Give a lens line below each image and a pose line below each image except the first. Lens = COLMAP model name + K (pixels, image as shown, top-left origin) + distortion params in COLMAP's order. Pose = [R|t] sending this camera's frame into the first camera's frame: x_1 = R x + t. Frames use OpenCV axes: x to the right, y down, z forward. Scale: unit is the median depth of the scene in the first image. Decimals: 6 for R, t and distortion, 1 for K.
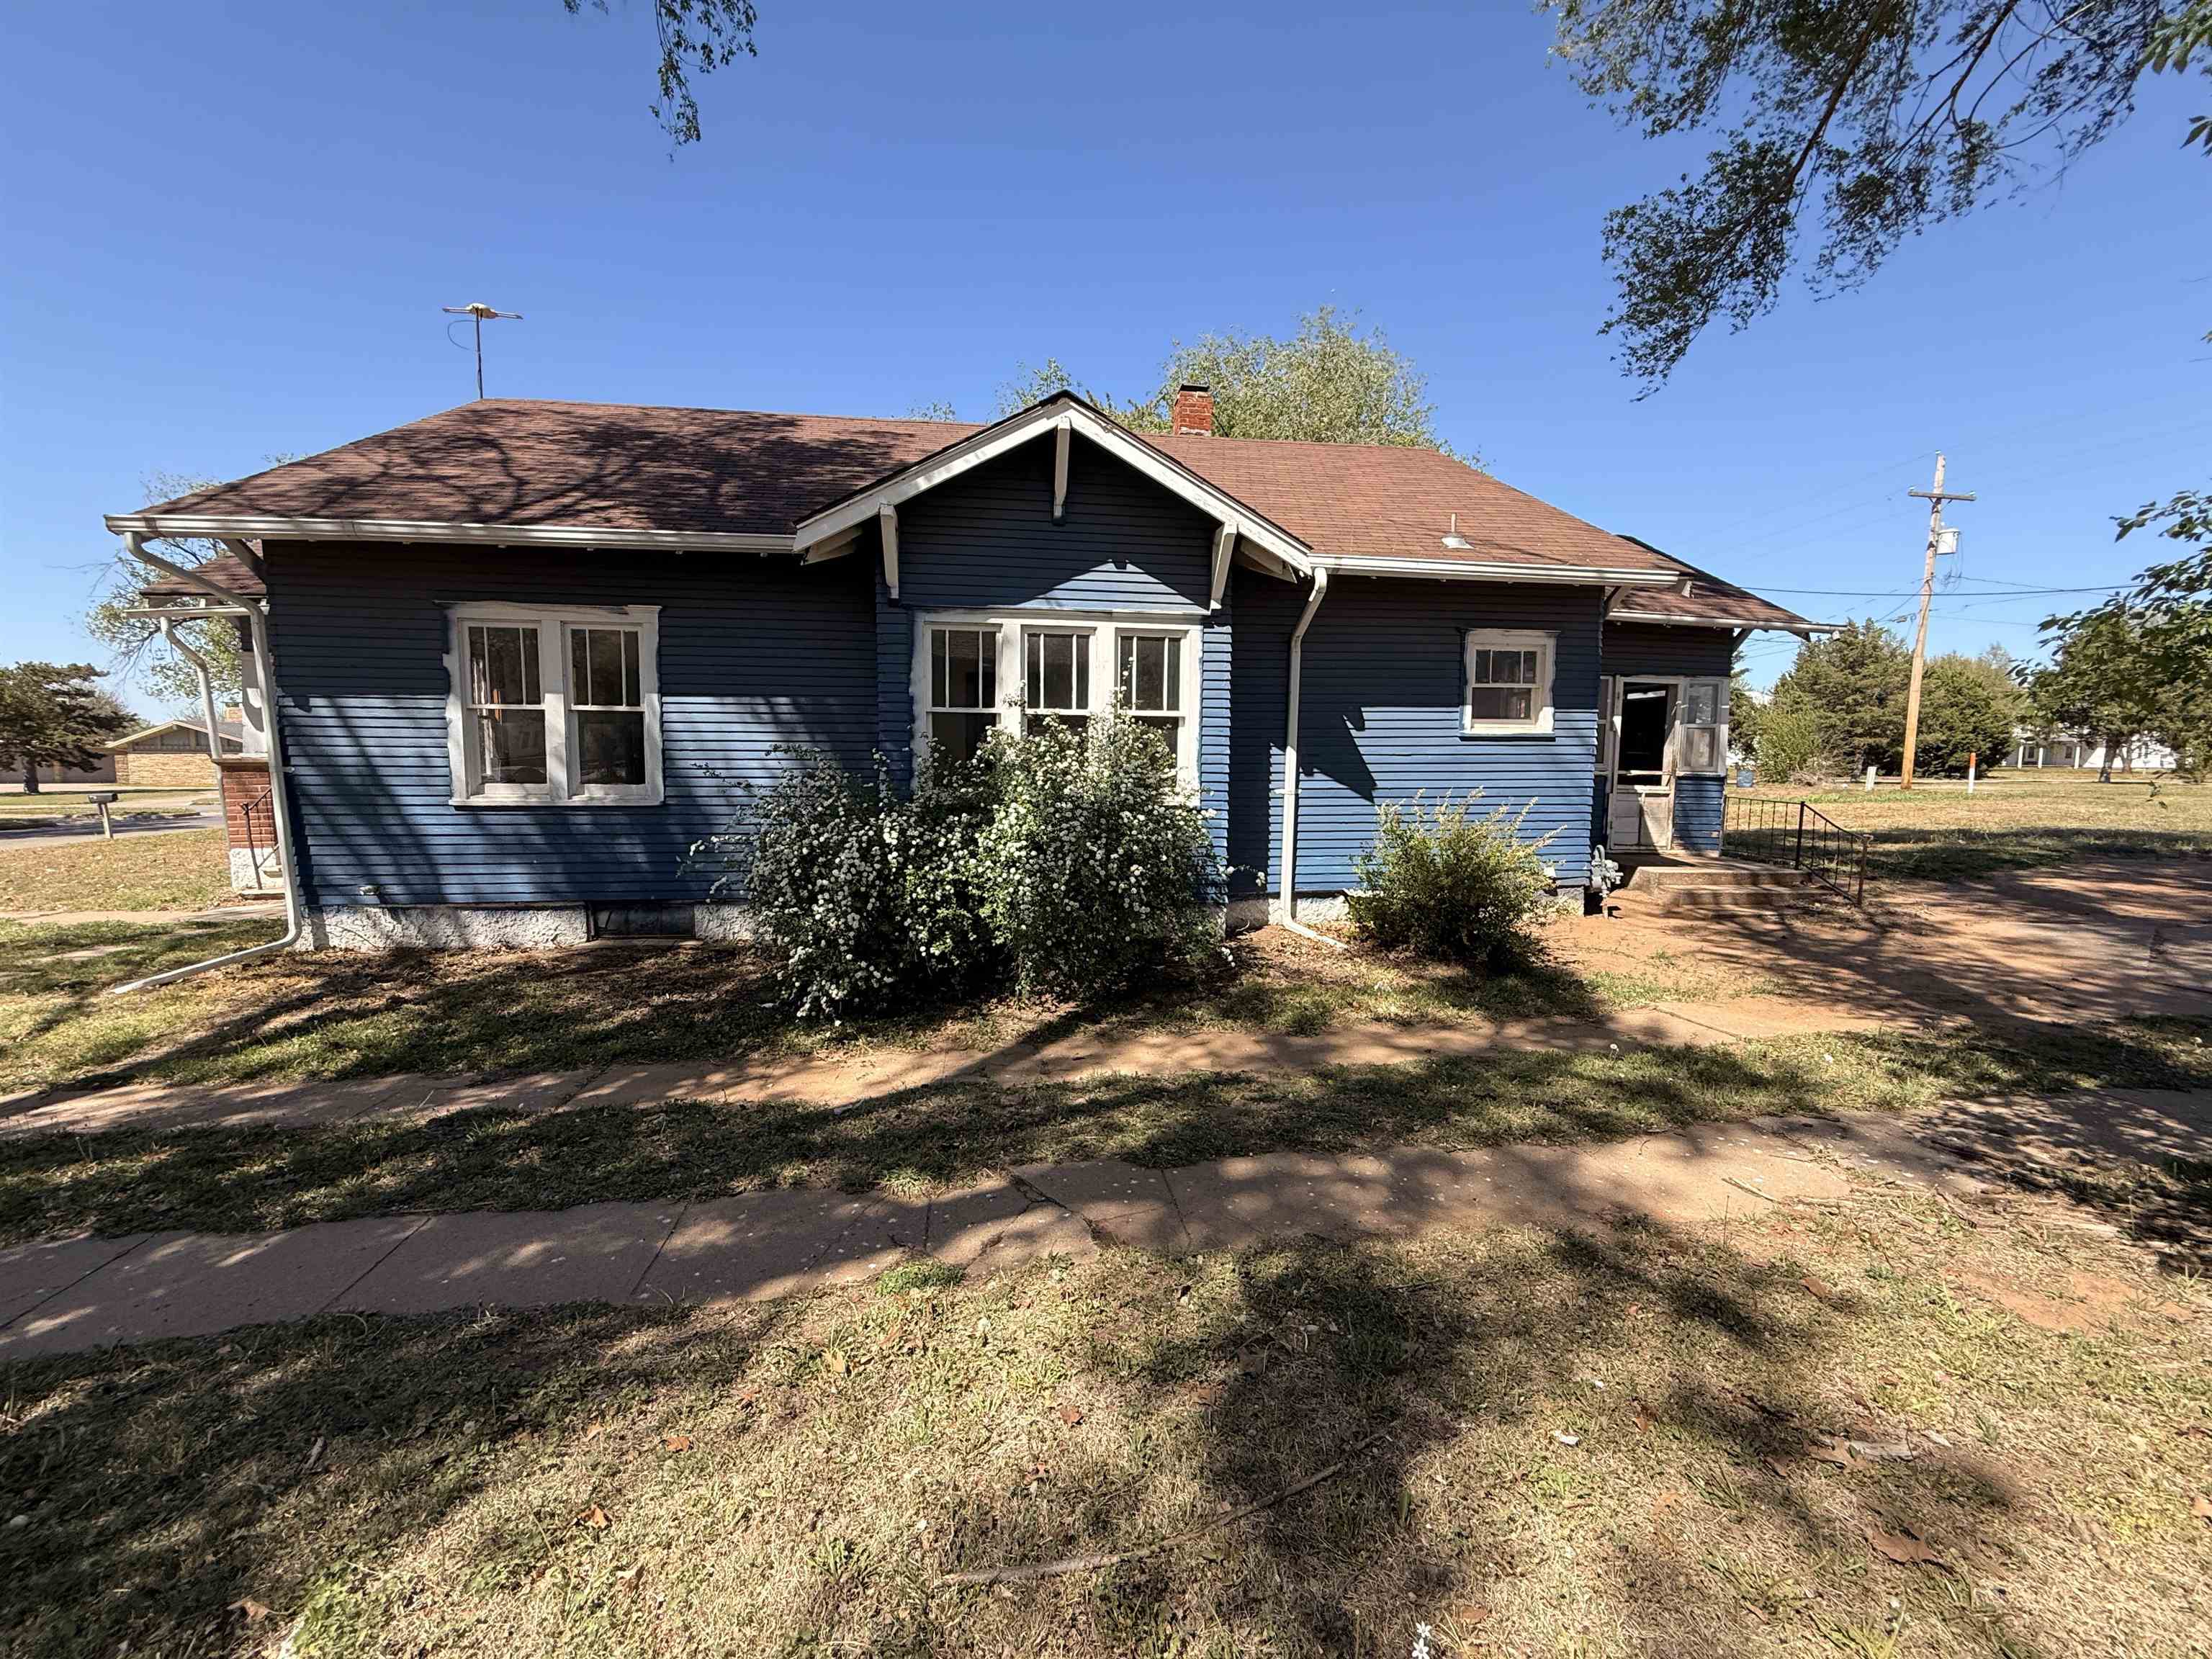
lens RADIAL K [[883.9, 0, 1106.4], [0, 883.9, 830.6], [0, 0, 1]] dist [0.003966, 0.000480]
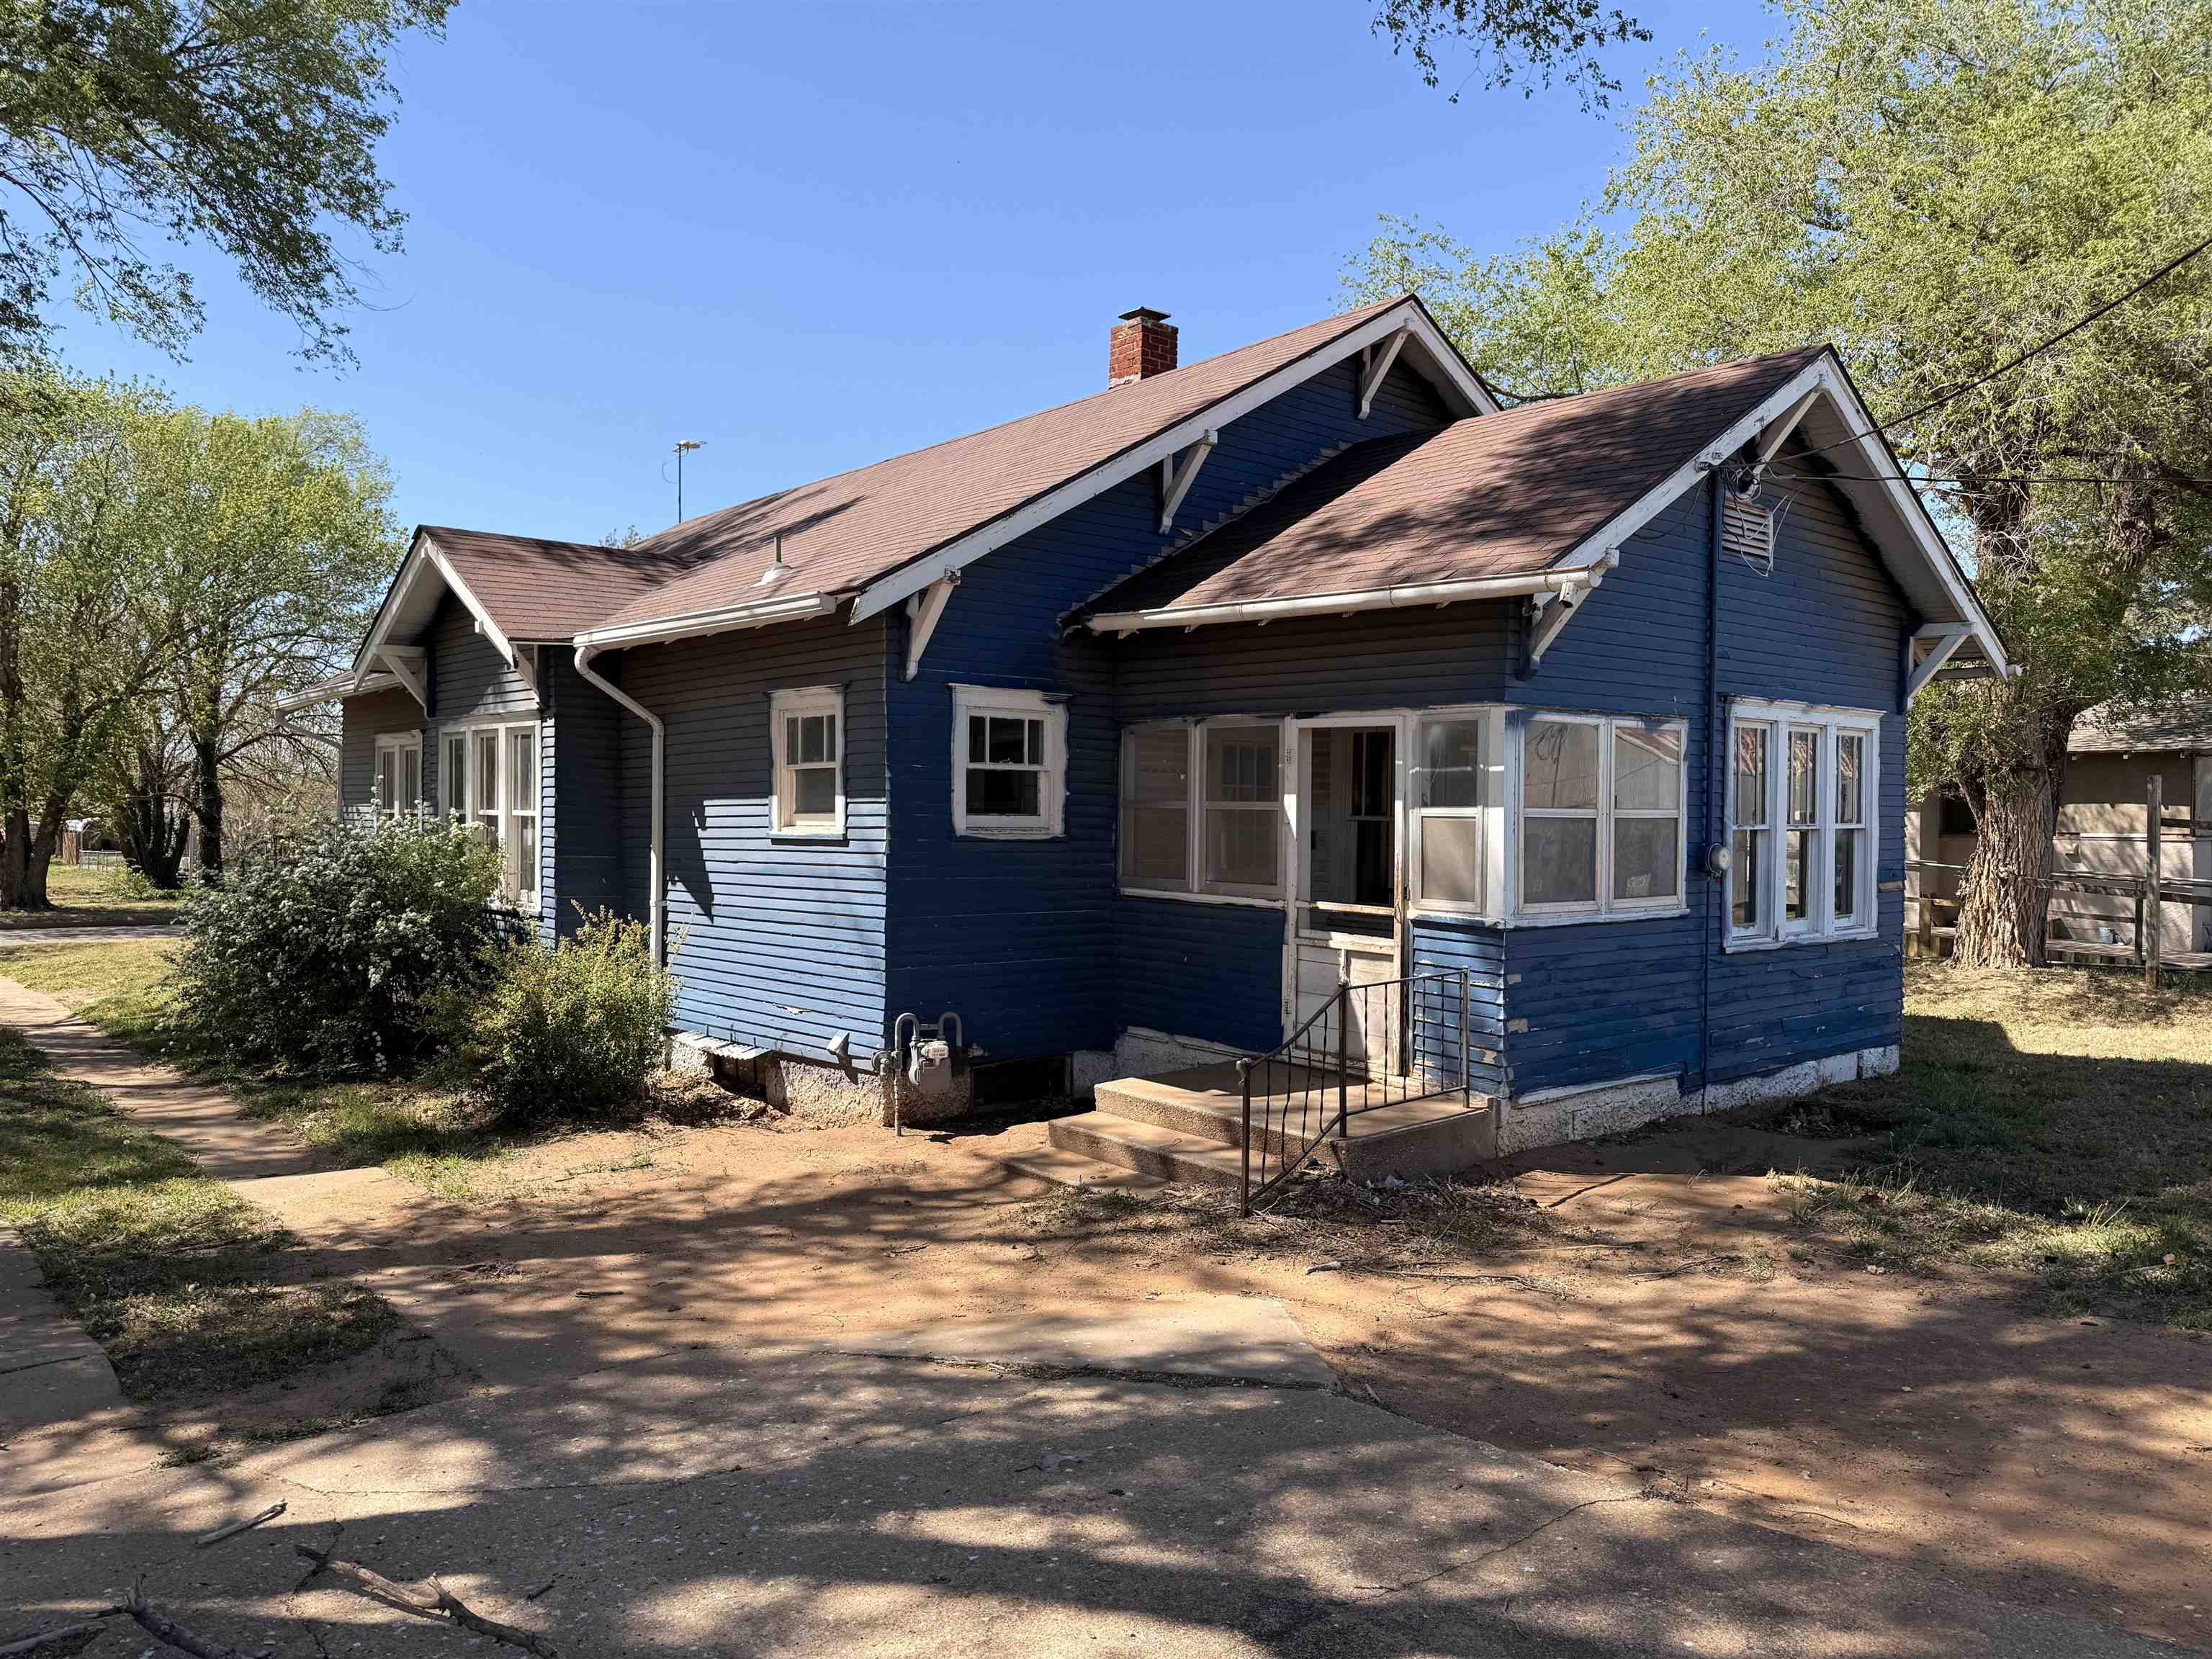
lens RADIAL K [[1560.7, 0, 1106.5], [0, 1560.7, 830.4], [0, 0, 1]] dist [0.005032, -0.000636]
pose [[0.579546, -0.001208, -0.814939, 1.626006], [-0.084444, 0.994527, -0.061527, -0.056838], [0.810553, 0.104474, 0.576272, 0.485442]]
